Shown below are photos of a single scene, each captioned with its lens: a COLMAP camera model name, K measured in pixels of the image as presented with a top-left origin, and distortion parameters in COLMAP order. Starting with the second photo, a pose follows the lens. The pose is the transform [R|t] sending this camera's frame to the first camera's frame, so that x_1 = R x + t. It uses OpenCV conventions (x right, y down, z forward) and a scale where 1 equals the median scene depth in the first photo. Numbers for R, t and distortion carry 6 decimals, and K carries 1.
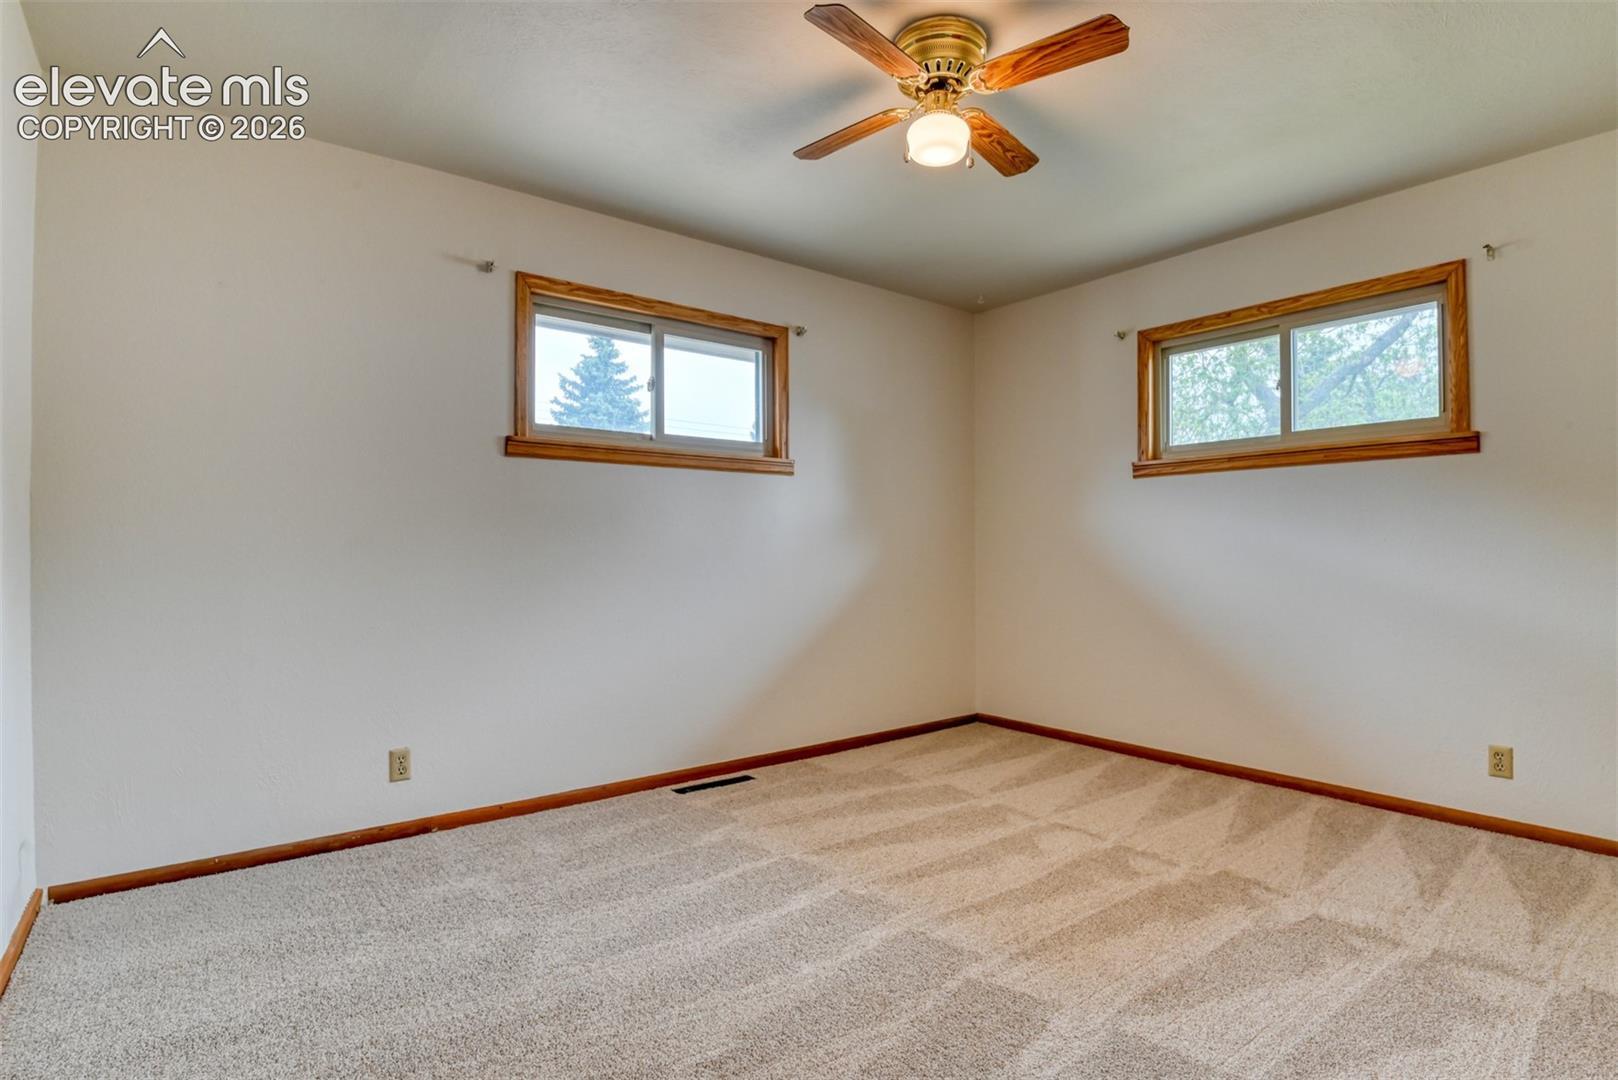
lens RADIAL K [[793.2, 0, 818.2], [0, 793.2, 545.0], [0, 0, 1]] dist [-0.028090, 0.000288]
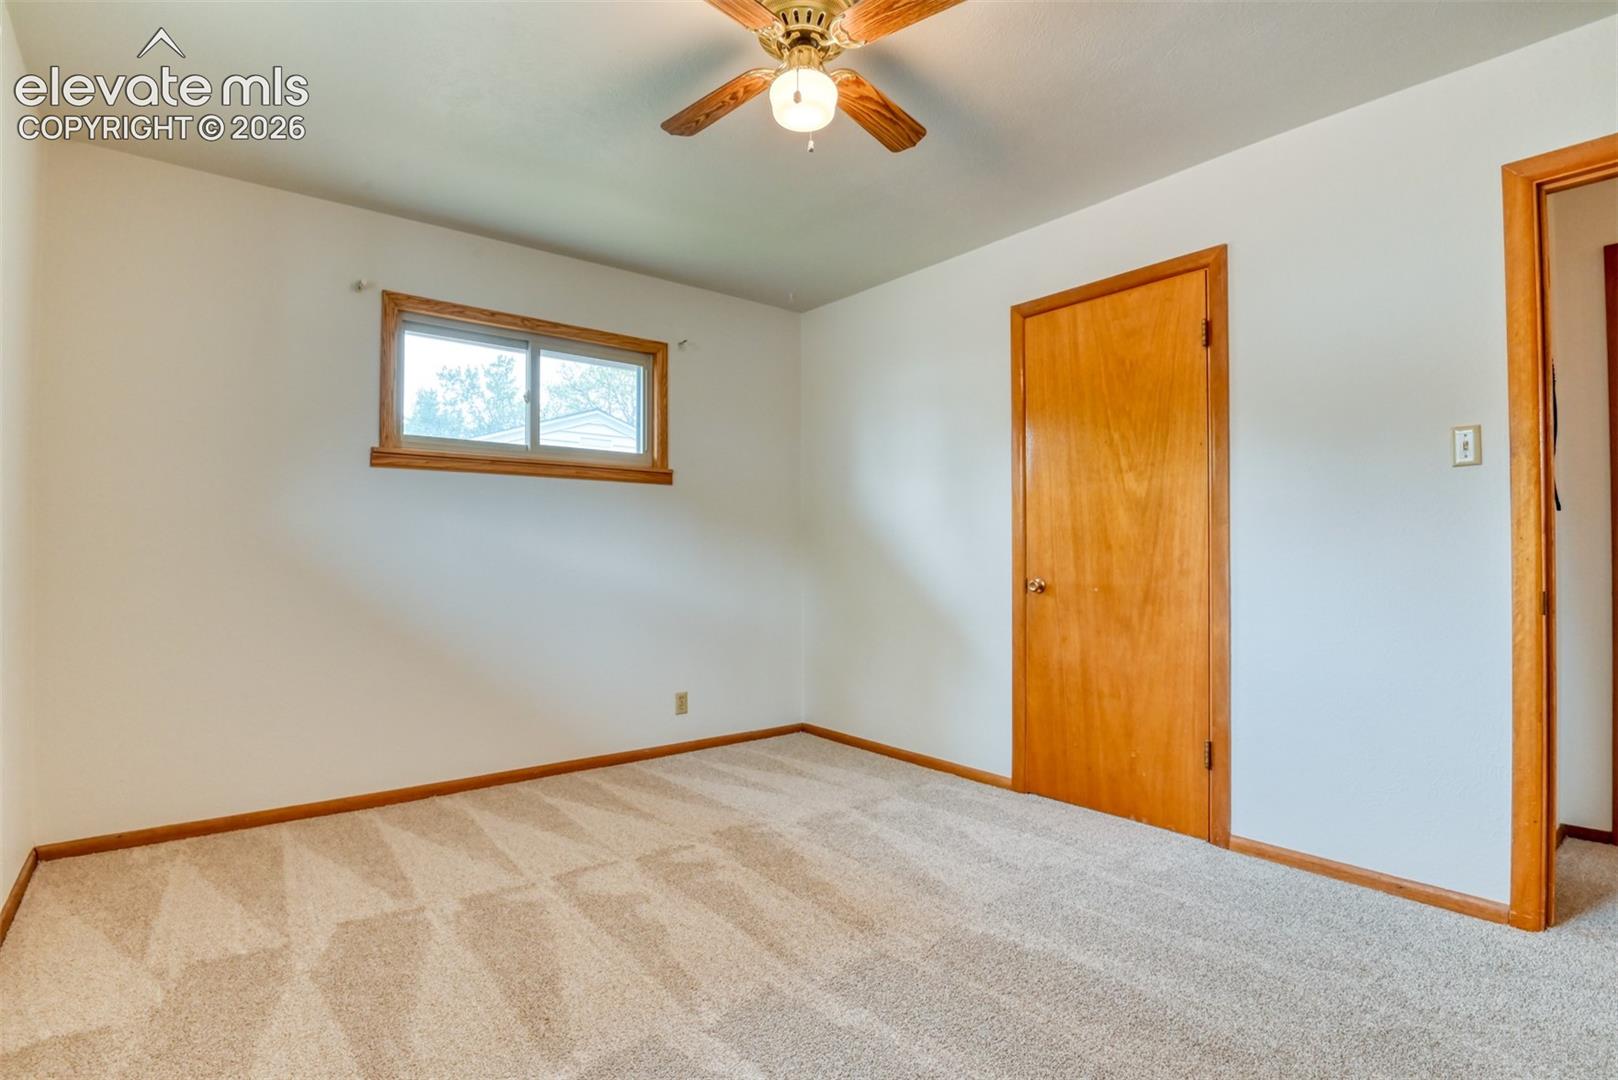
lens RADIAL K [[793.2, 0, 818.2], [0, 793.2, 545.0], [0, 0, 1]] dist [-0.028090, 0.000288]
pose [[-0.014960, 0.008534, 0.999852, -0.539317], [-0.008860, 0.999923, -0.008668, -0.001219], [-0.999849, -0.008989, -0.014883, 0.709229]]
